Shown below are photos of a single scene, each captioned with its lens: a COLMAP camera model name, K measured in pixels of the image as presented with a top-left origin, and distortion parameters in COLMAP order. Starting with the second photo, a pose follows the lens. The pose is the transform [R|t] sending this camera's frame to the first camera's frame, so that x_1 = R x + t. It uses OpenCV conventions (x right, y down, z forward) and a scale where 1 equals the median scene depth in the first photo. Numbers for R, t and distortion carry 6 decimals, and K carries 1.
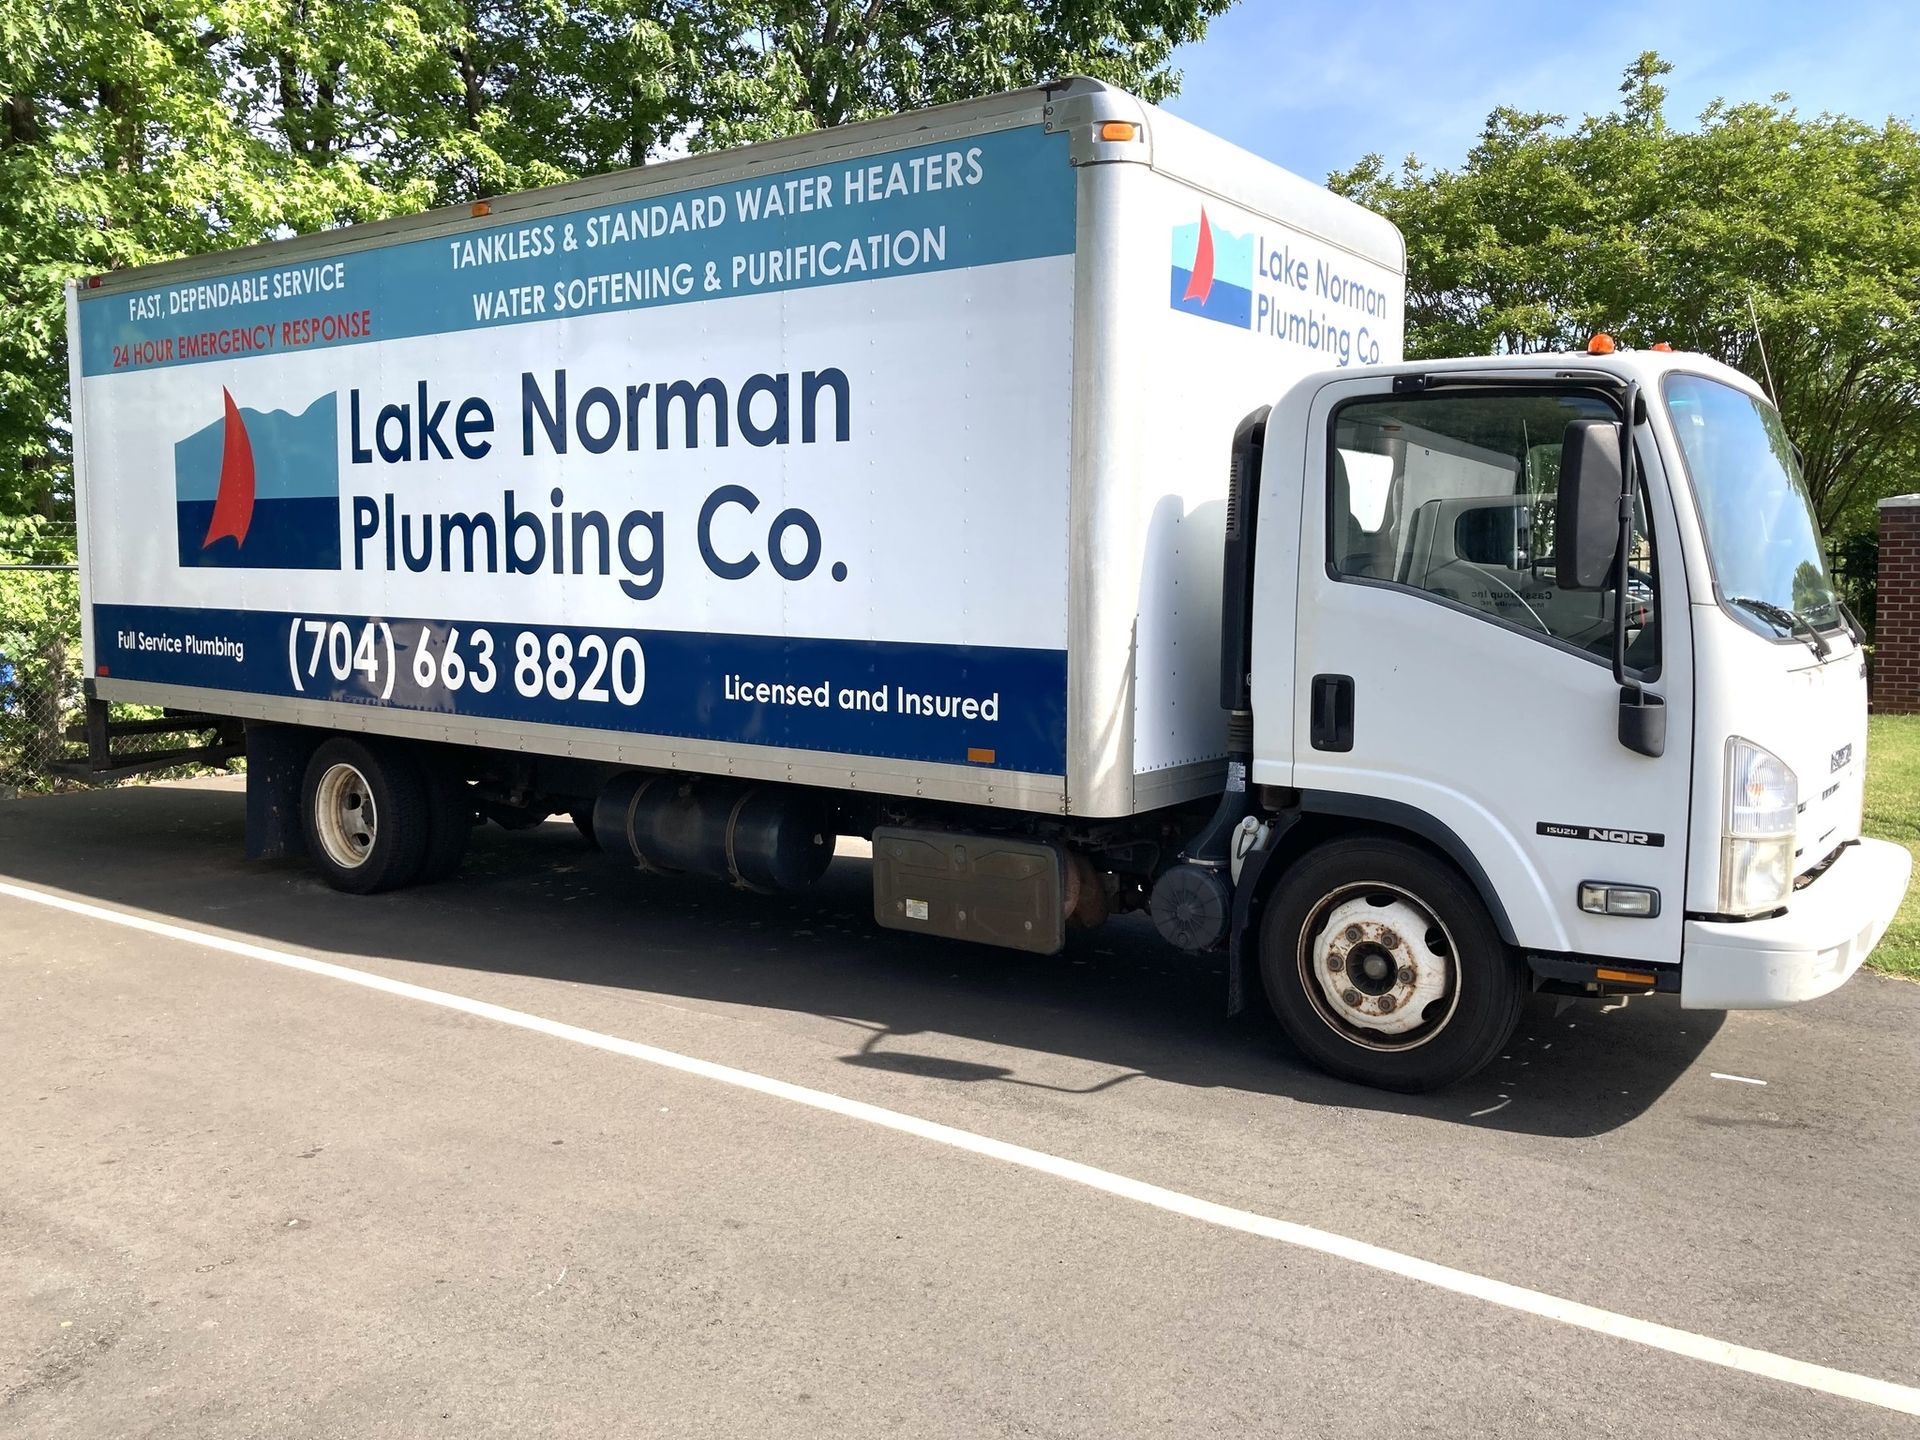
lens RADIAL K [[1576.5, 0, 962.9], [0, 1576.5, 713.0], [0, 0, 1]] dist [0.044589, -0.075906]
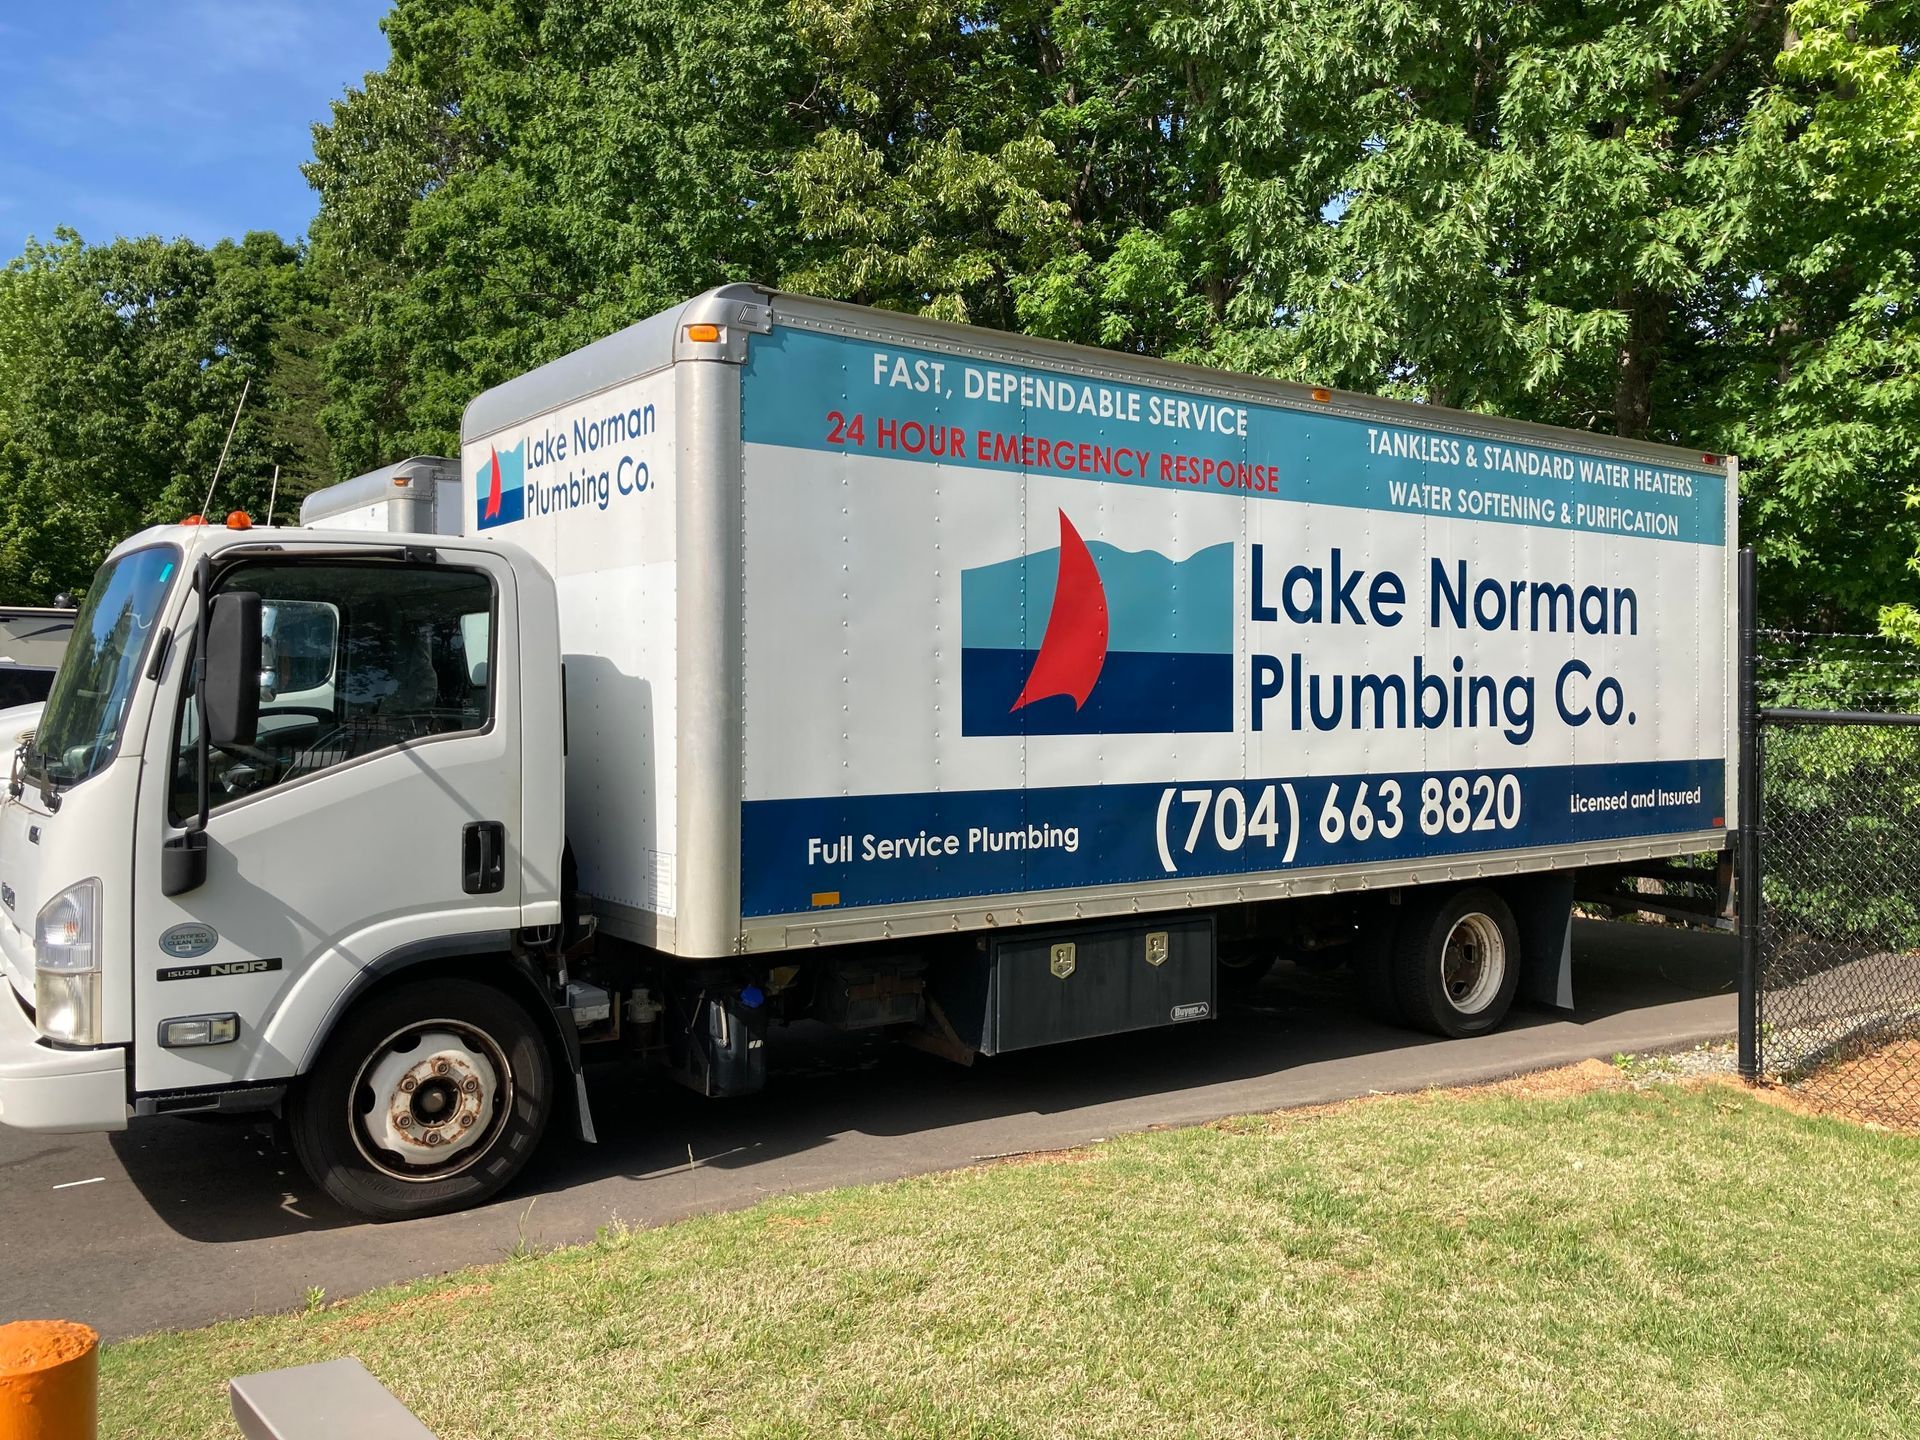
lens RADIAL K [[1284.1, 0, 958.5], [0, 1284.1, 732.5], [0, 0, 1]] dist [0.027676, -0.008029]
pose [[0.389518, -0.026190, 0.920647, -1.259300], [0.098594, 0.995037, -0.013409, -0.104673], [-0.915727, 0.095993, 0.390167, 0.934776]]
